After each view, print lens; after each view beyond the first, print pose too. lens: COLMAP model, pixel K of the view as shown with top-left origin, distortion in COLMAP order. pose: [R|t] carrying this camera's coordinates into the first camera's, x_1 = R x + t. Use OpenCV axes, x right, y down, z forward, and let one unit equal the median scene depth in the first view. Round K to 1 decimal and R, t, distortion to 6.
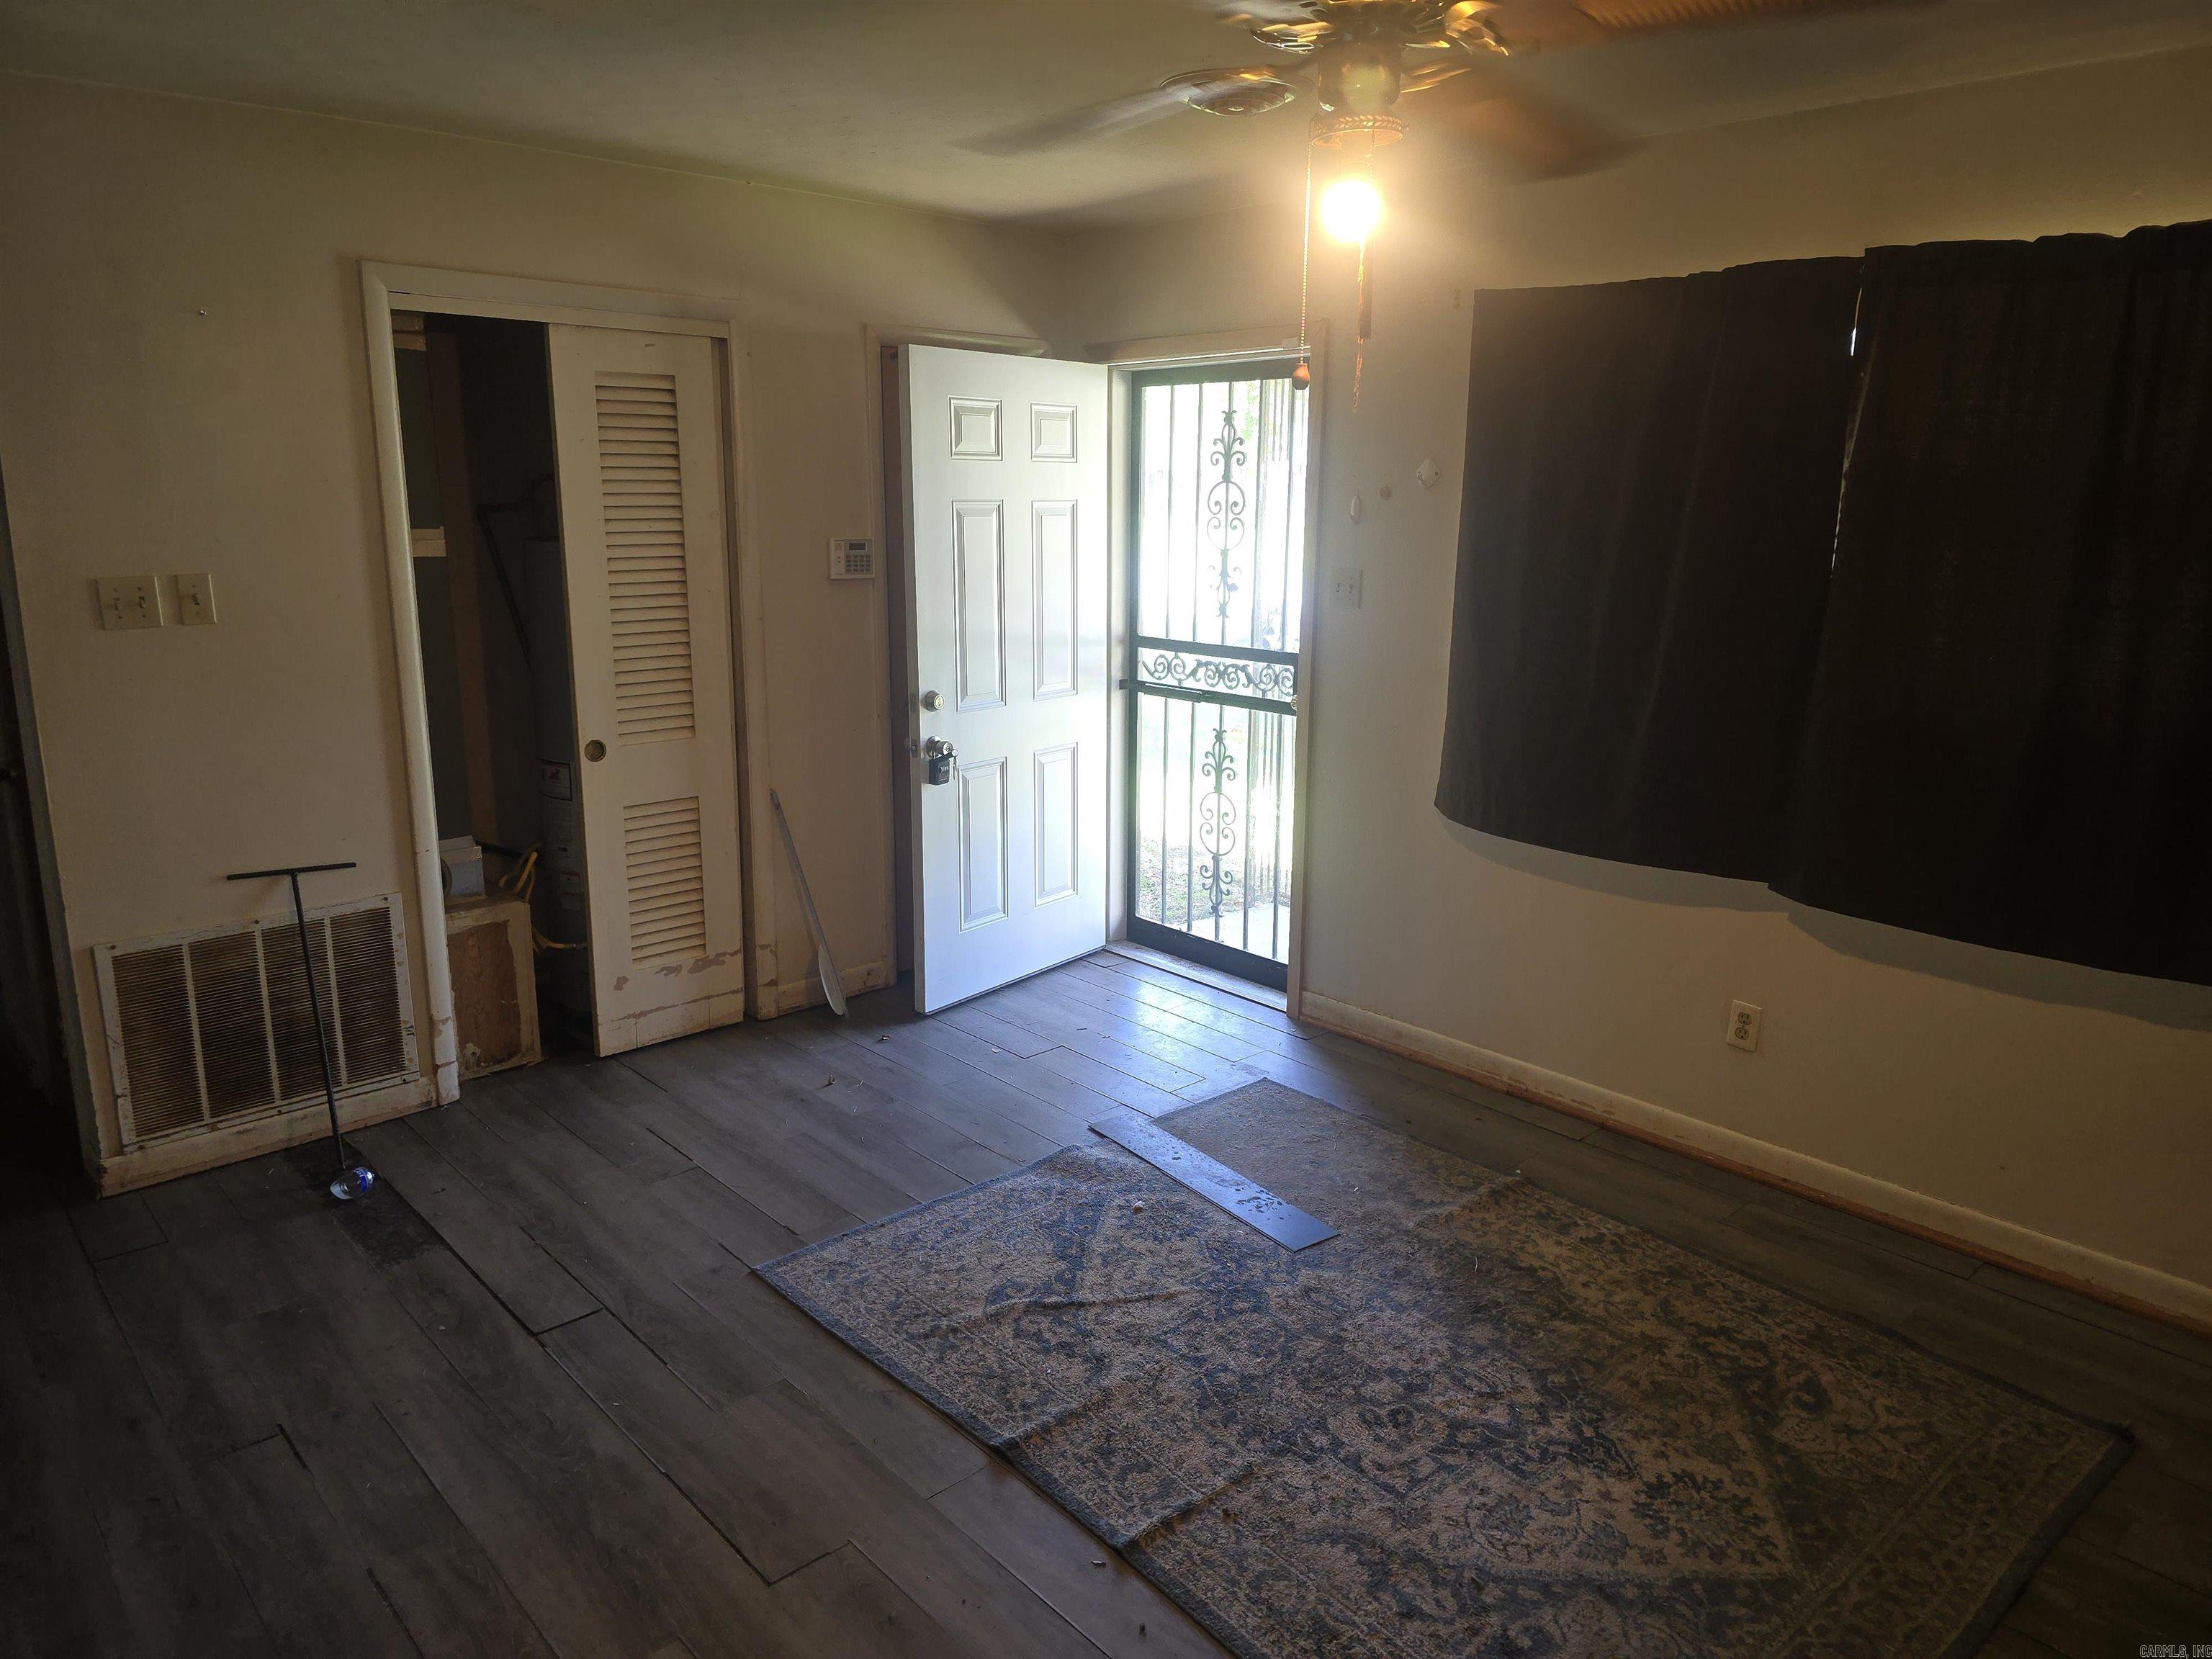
lens RADIAL K [[1486.9, 0, 1104.6], [0, 1486.9, 825.1], [0, 0, 1]] dist [0.022714, -0.008651]
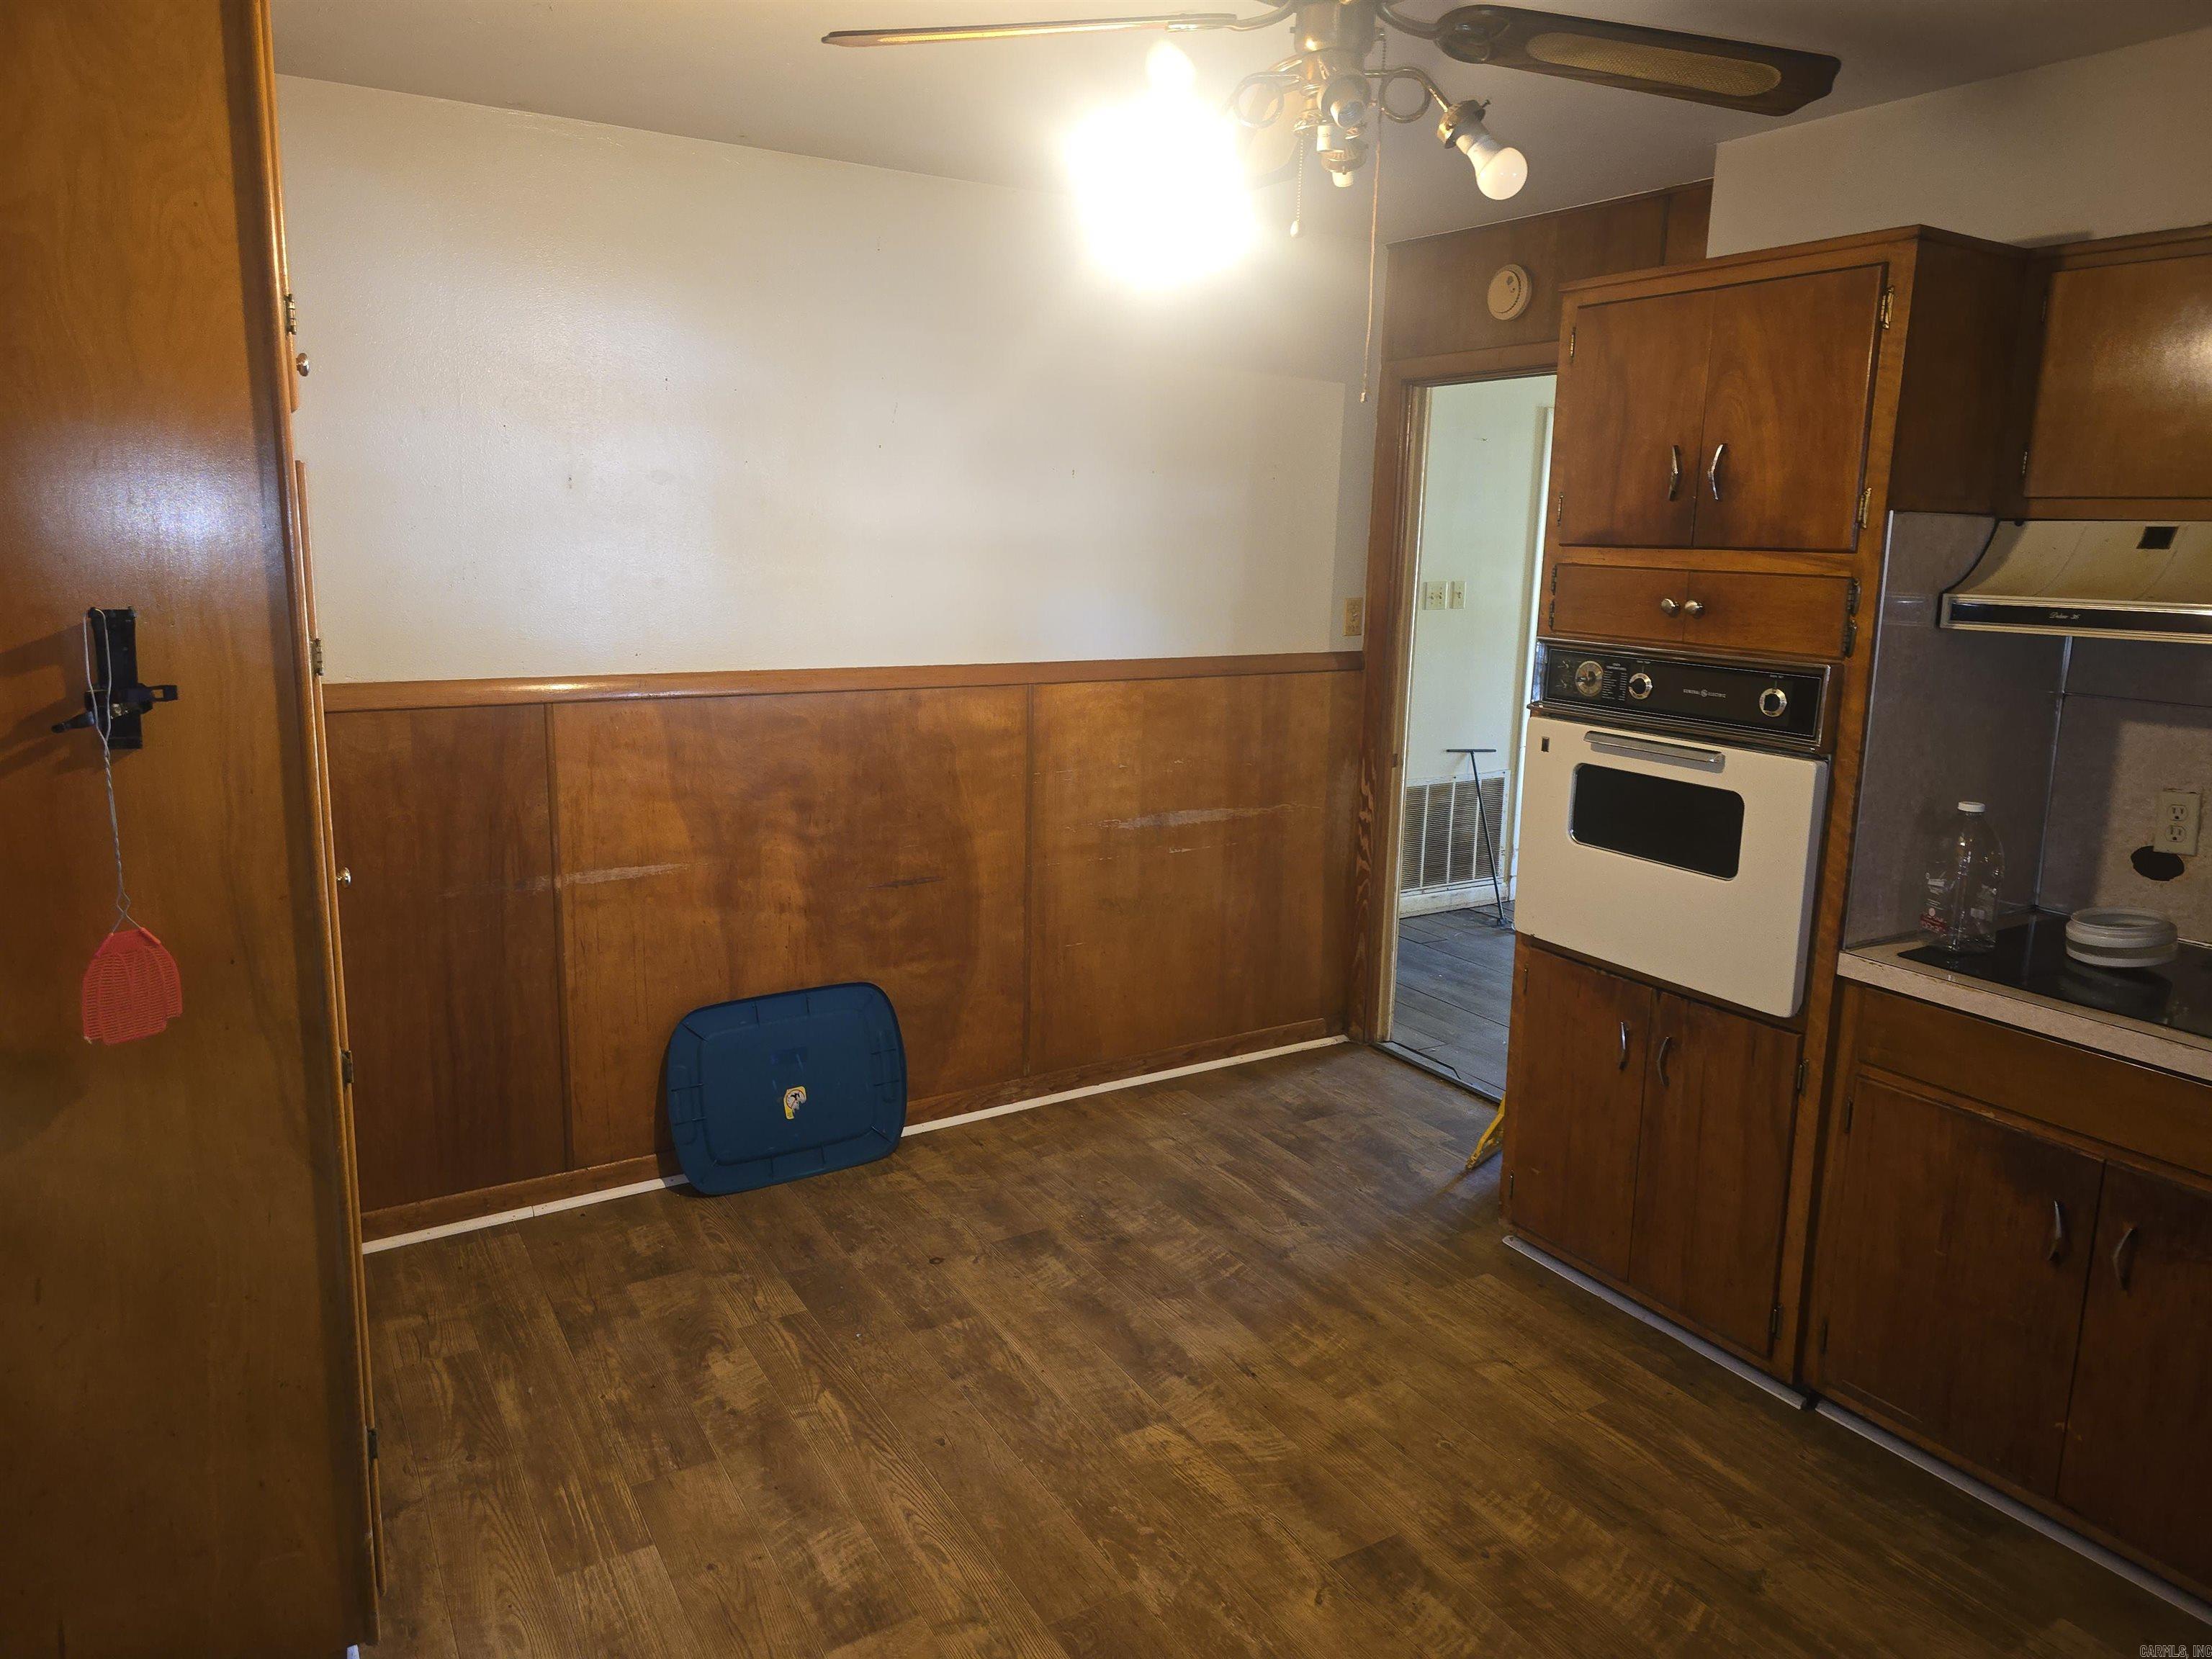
lens RADIAL K [[1486.9, 0, 1082.3], [0, 1486.9, 756.2], [0, 0, 1]] dist [0.022714, -0.008651]
pose [[0.978037, 0.048738, -0.202654, -0.636787], [-0.063426, 0.995760, -0.066623, 0.183405], [0.198547, 0.078013, 0.976982, -0.799350]]
